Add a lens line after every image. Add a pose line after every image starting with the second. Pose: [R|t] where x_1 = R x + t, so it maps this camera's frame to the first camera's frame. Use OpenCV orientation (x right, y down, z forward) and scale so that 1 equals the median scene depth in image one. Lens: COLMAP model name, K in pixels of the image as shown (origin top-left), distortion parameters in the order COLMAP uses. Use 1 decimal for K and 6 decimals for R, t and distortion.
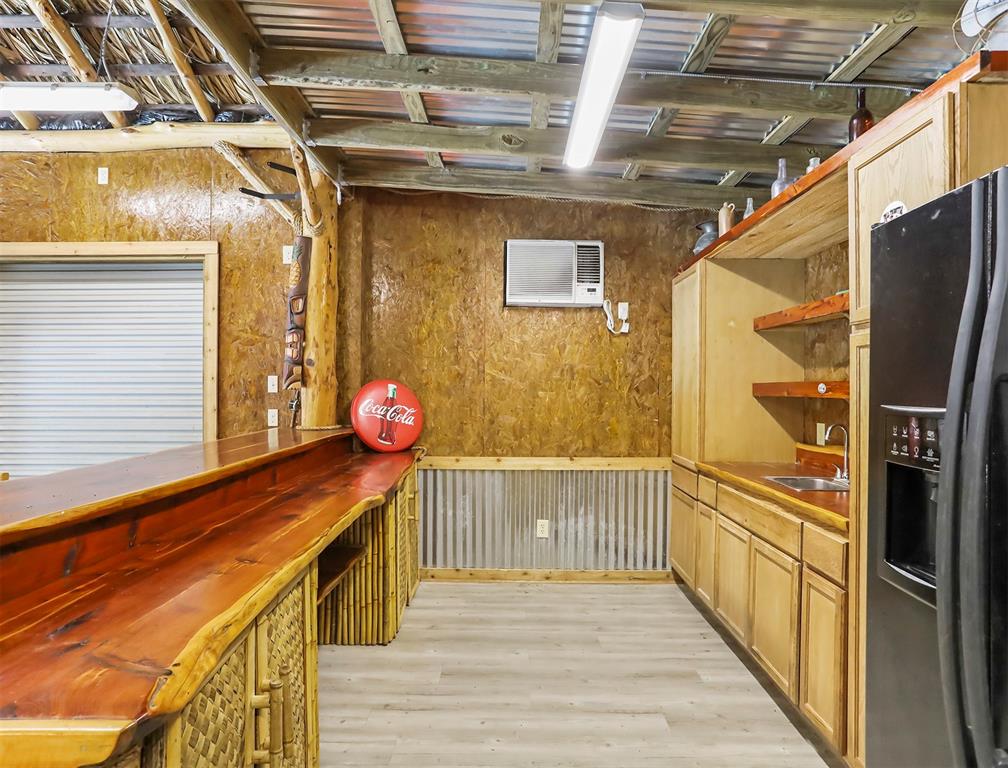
lens RADIAL K [[565.4, 0, 494.1], [0, 565.4, 383.5], [0, 0, 1]] dist [-0.056785, 0.038035]
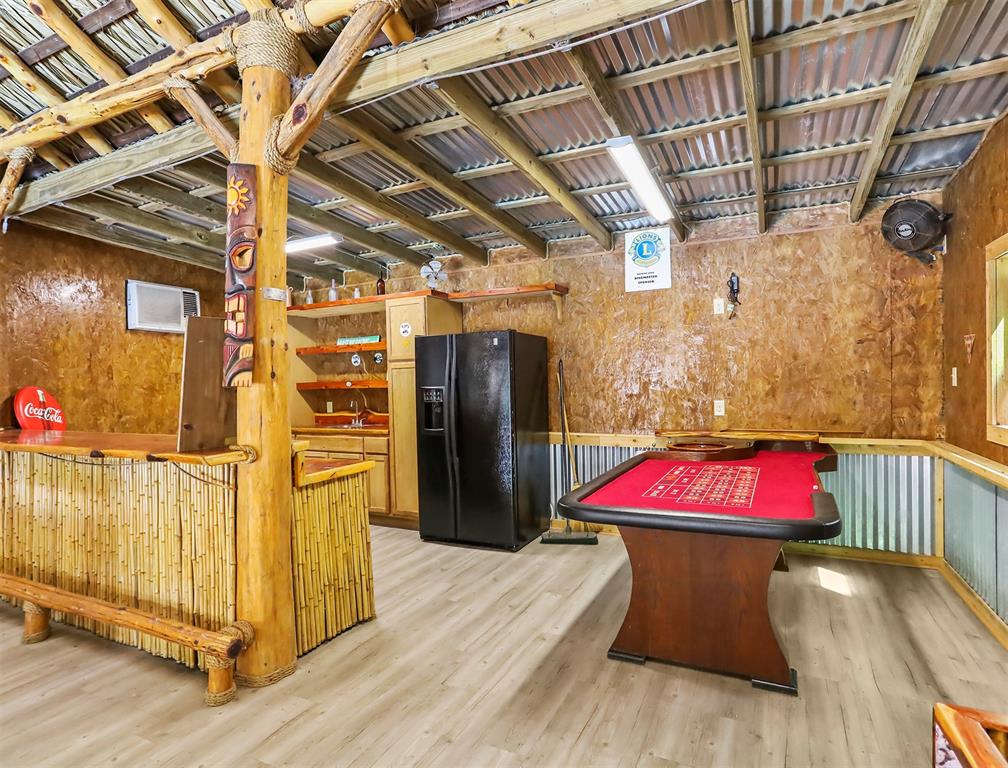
lens RADIAL K [[565.4, 0, 494.1], [0, 565.4, 383.5], [0, 0, 1]] dist [-0.056785, 0.038035]
pose [[0.439672, -0.020634, 0.897922, -0.782666], [0.022438, 0.999676, 0.011986, -0.005104], [-0.897878, 0.014877, 0.439992, -0.352908]]
